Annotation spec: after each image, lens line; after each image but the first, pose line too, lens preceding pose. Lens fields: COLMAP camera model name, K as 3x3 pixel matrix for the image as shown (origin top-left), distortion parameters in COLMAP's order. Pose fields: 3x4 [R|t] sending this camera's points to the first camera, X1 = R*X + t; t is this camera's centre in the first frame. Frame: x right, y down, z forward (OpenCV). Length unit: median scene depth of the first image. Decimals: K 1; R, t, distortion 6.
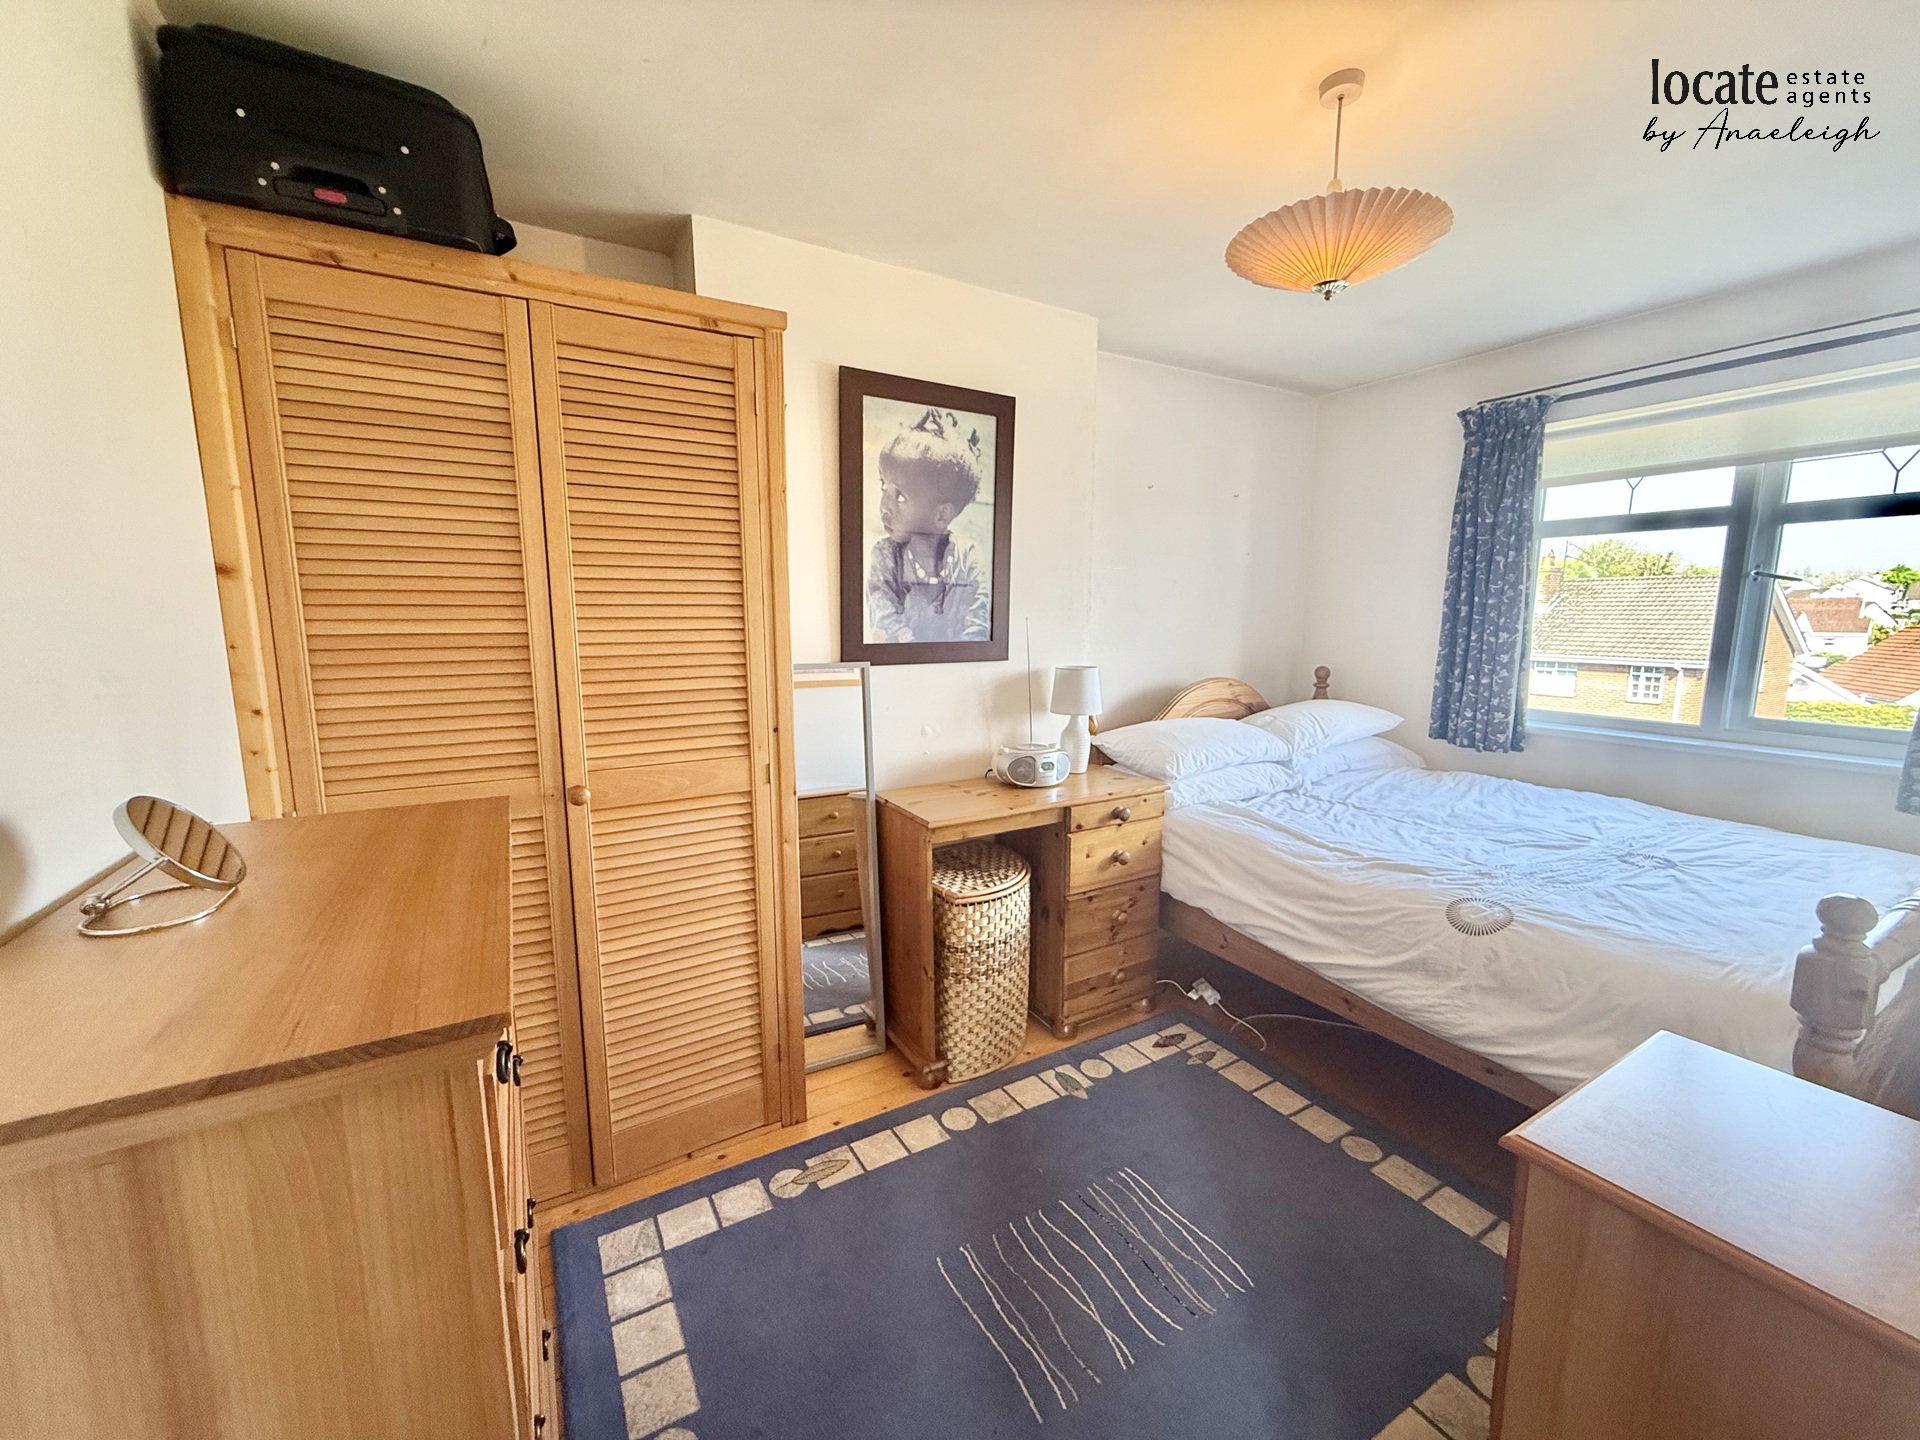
lens RADIAL K [[758.6, 0, 953.3], [0, 758.6, 721.2], [0, 0, 1]] dist [-0.001846, -0.000226]
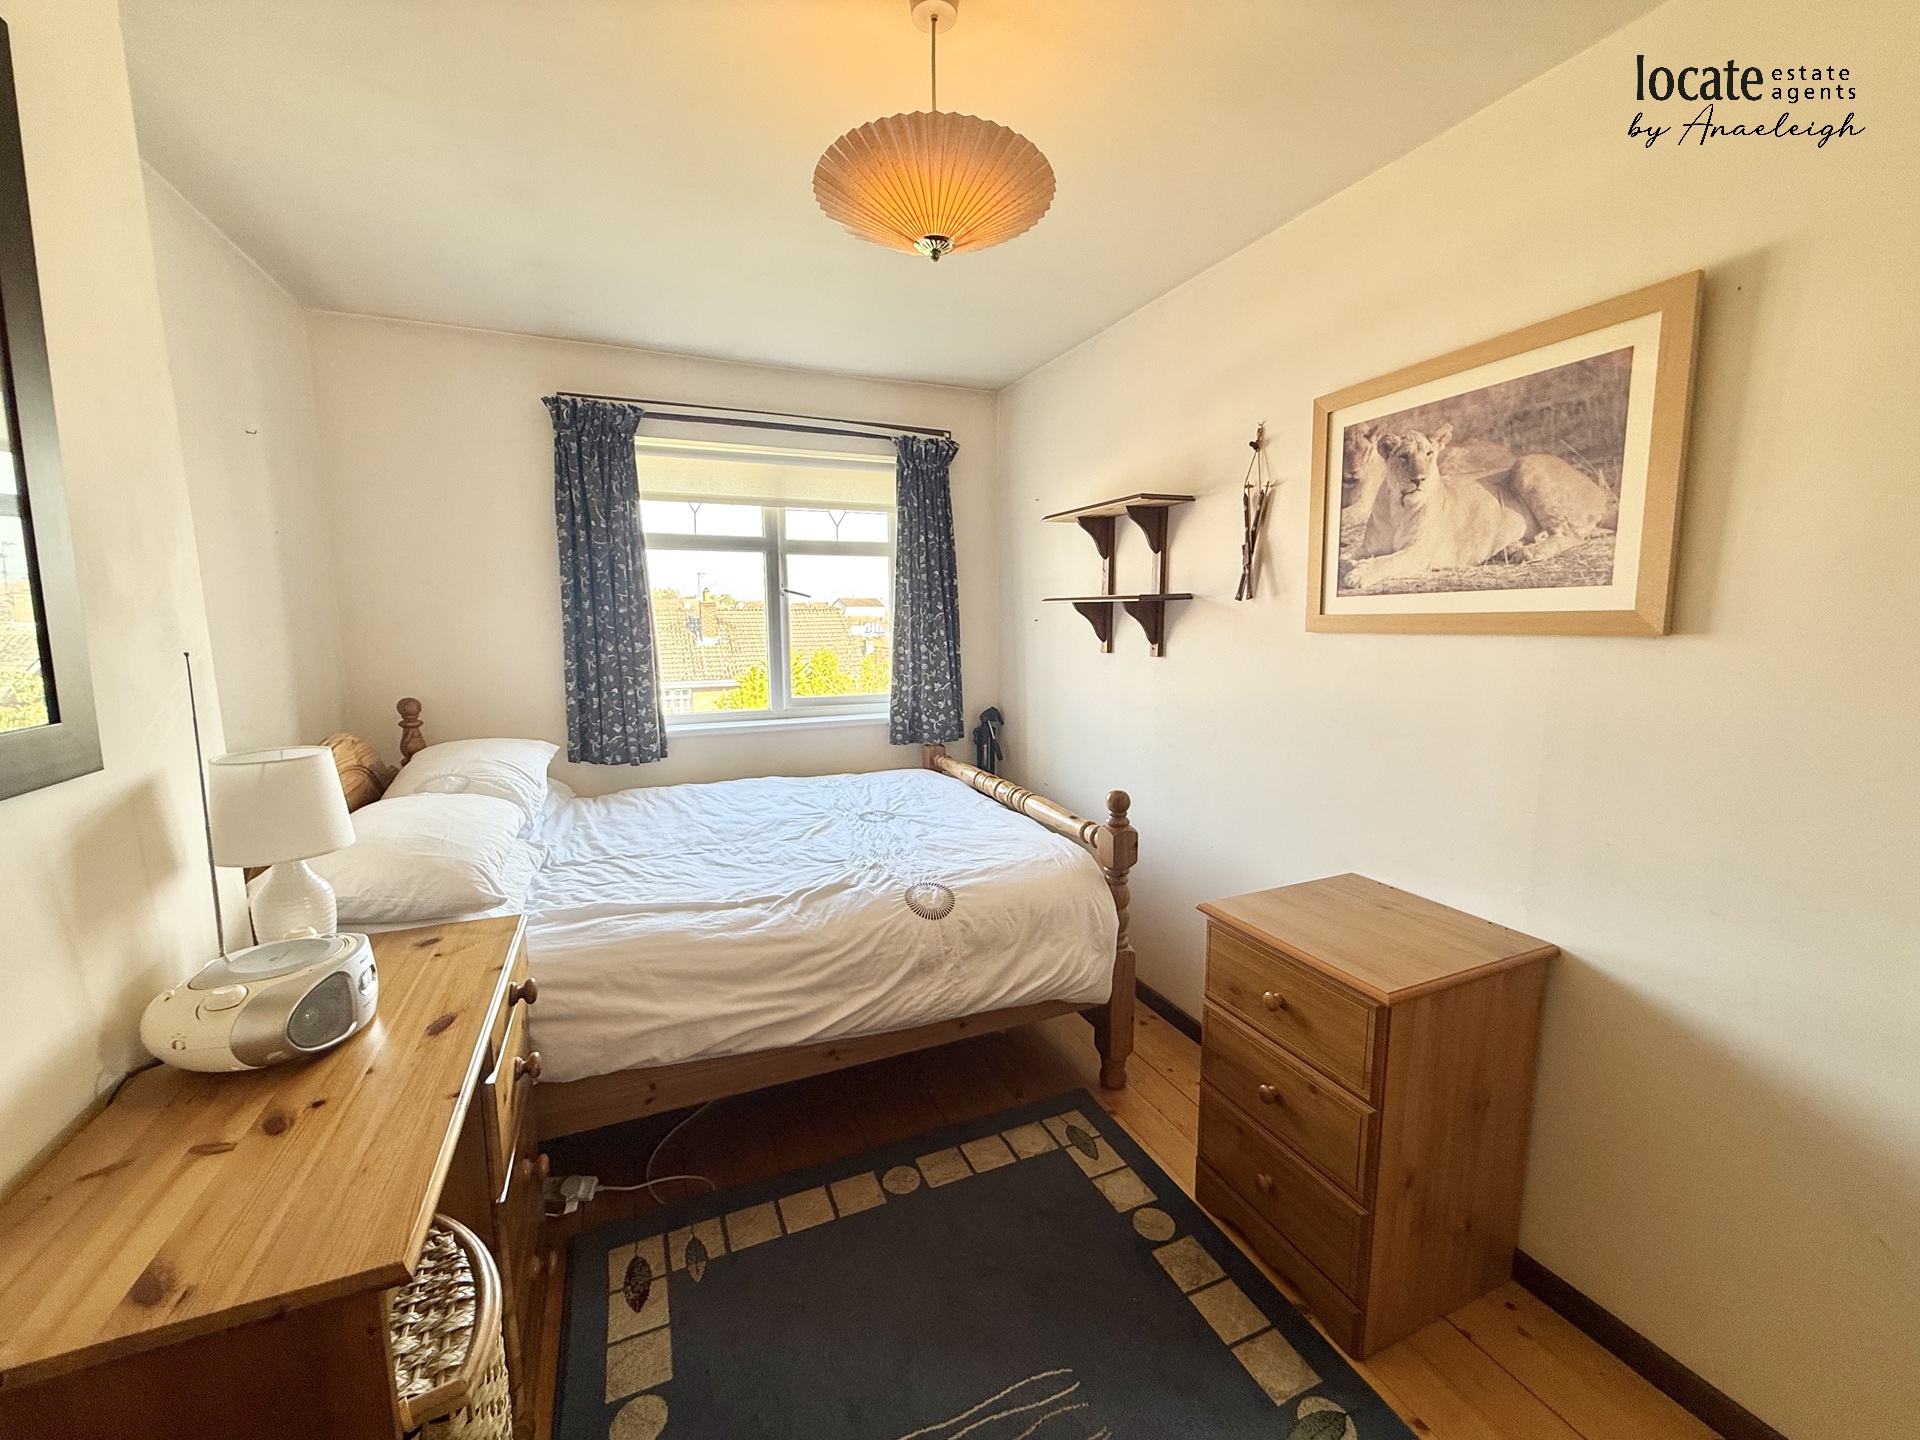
lens RADIAL K [[758.6, 0, 953.3], [0, 758.6, 721.2], [0, 0, 1]] dist [-0.001846, -0.000226]
pose [[0.122028, -0.141315, 0.982415, -0.252341], [0.148137, 0.981319, 0.122756, -0.093048], [-0.981409, 0.130552, 0.140683, 0.572923]]
